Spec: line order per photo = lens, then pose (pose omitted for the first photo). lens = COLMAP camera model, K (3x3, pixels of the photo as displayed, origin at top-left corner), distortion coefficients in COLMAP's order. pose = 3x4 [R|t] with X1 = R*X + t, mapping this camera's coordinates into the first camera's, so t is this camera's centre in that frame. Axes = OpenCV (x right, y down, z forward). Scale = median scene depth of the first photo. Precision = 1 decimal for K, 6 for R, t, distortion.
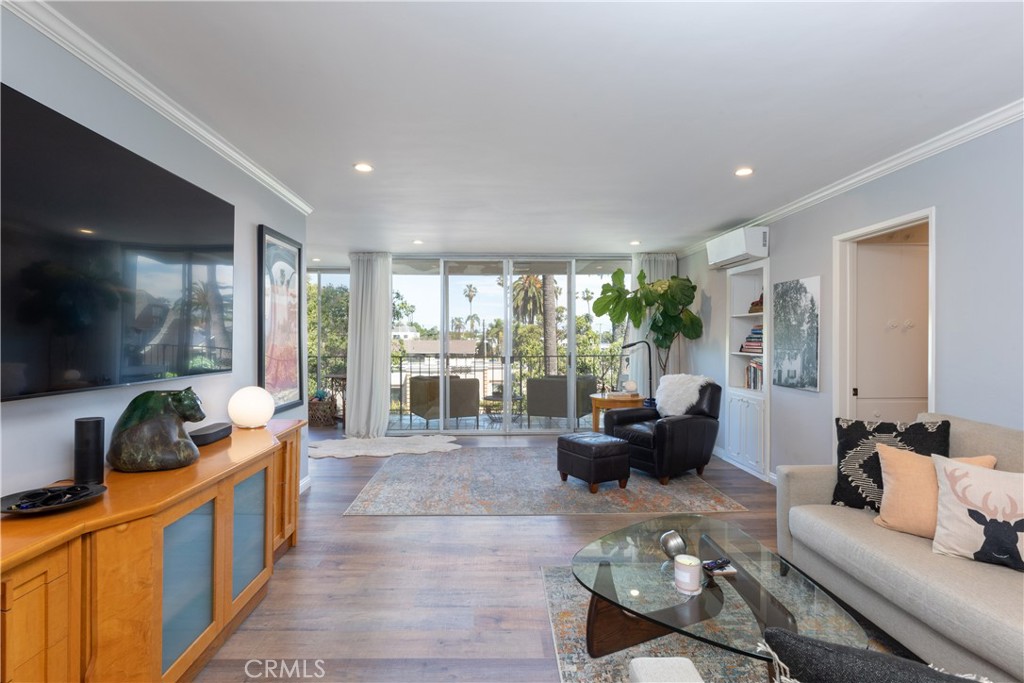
lens RADIAL K [[496.7, 0, 505.2], [0, 496.7, 343.2], [0, 0, 1]] dist [-0.000331, -0.000049]
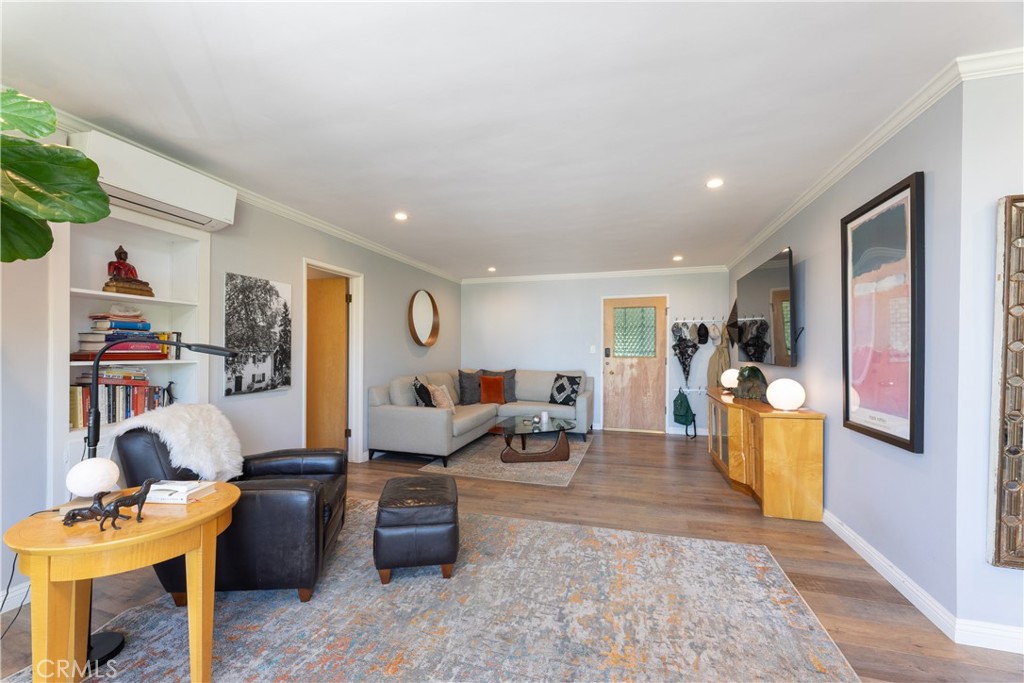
lens RADIAL K [[409.7, 0, 506.6], [0, 409.7, 346.8], [0, 0, 1]] dist [0.002851, 0.000302]
pose [[-0.945696, -0.000889, 0.325052, -0.113467], [-0.000920, 1.000000, 0.000058, 0.002735], [-0.325052, -0.000244, -0.945696, 1.521388]]
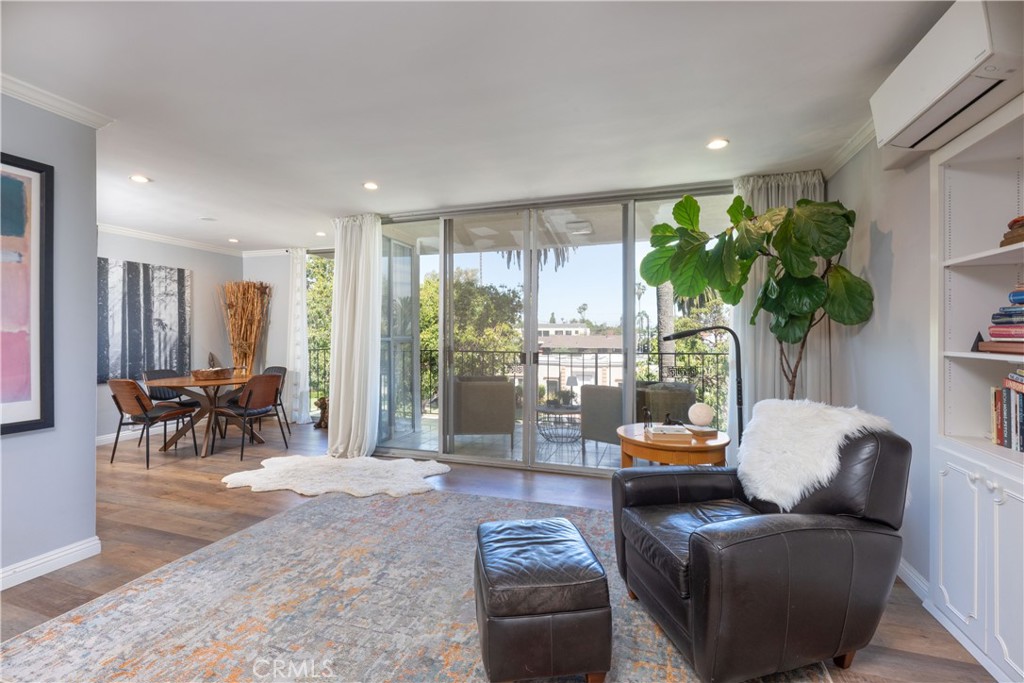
lens RADIAL K [[453.4, 0, 510.9], [0, 453.4, 333.4], [0, 0, 1]] dist [-0.003359, 0.000444]
pose [[0.938219, 0.000767, -0.346041, 0.300869], [-0.004741, 0.999932, -0.010636, 0.010638], [0.346009, 0.011620, 0.938159, 0.638473]]
